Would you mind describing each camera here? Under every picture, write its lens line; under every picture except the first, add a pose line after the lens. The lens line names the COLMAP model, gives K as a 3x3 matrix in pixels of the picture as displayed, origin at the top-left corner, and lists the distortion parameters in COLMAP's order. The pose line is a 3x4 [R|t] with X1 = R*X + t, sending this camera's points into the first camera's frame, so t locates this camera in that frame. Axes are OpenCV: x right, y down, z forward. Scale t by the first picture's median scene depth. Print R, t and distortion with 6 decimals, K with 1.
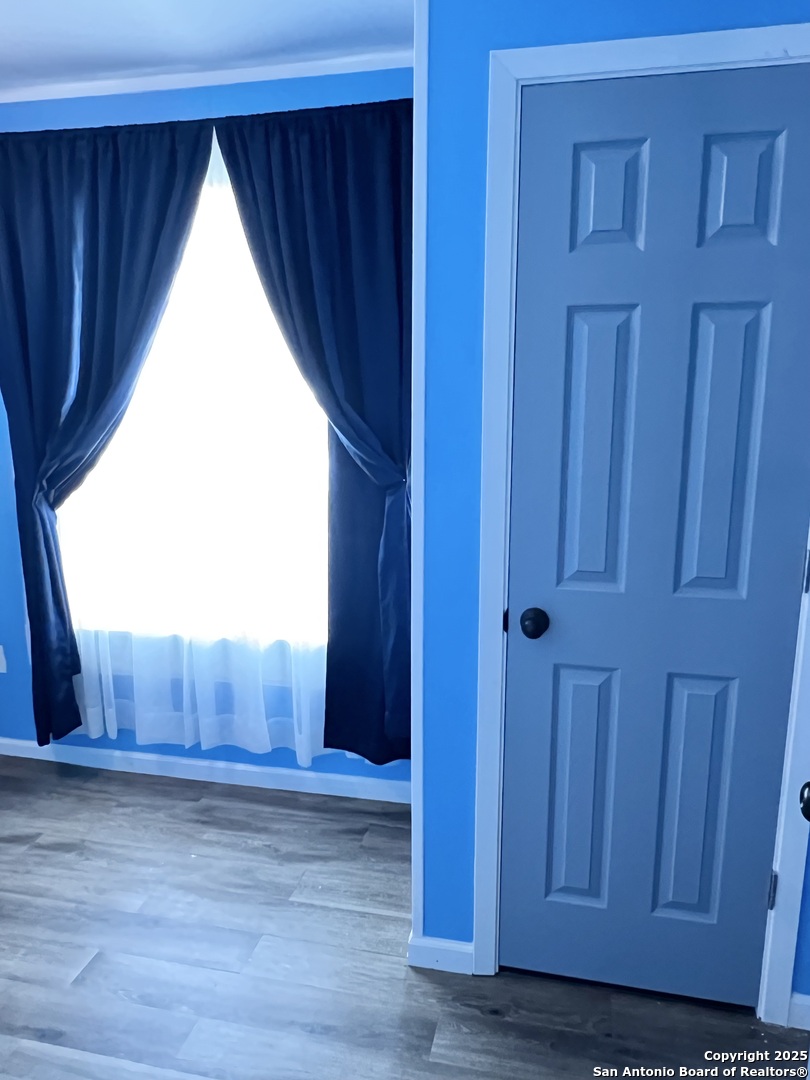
lens RADIAL K [[798.6, 0, 409.0], [0, 798.6, 538.6], [0, 0, 1]] dist [0.002747, -0.008519]
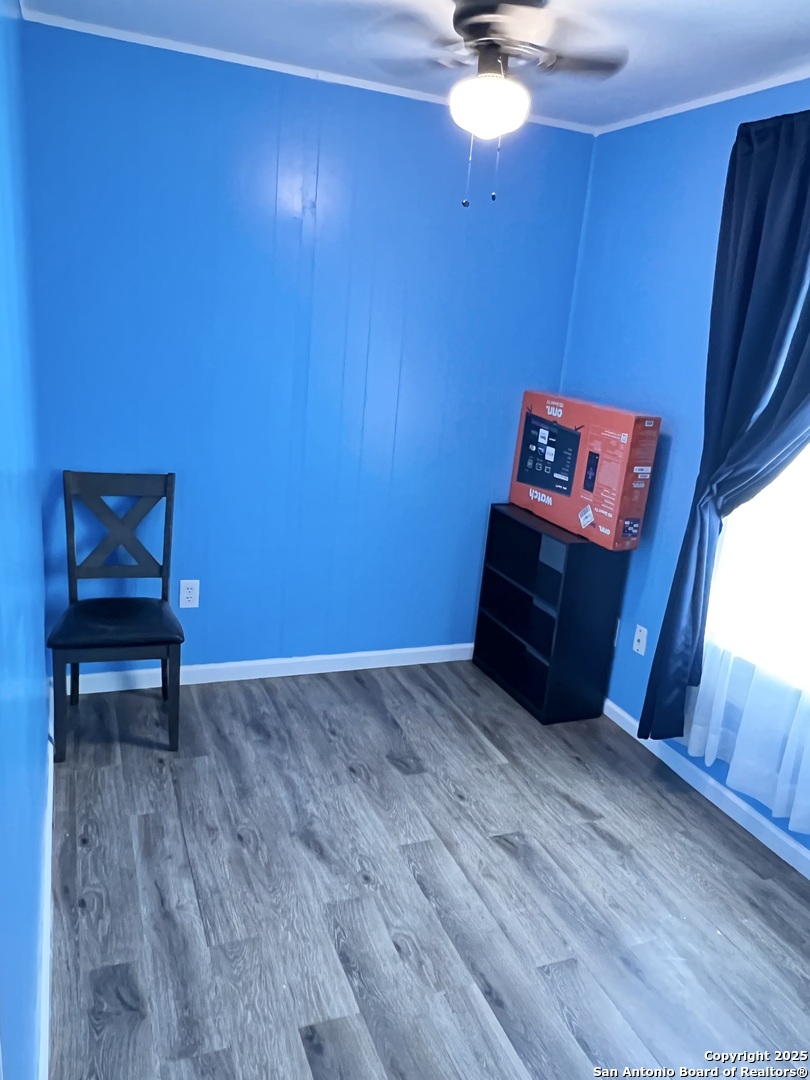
lens RADIAL K [[798.6, 0, 404.1], [0, 798.6, 545.2], [0, 0, 1]] dist [0.002747, -0.008519]
pose [[0.565224, 0.271421, -0.779007, 0.097667], [-0.247438, 0.956623, 0.153772, -0.057943], [0.786954, 0.105840, 0.607866, 0.129293]]
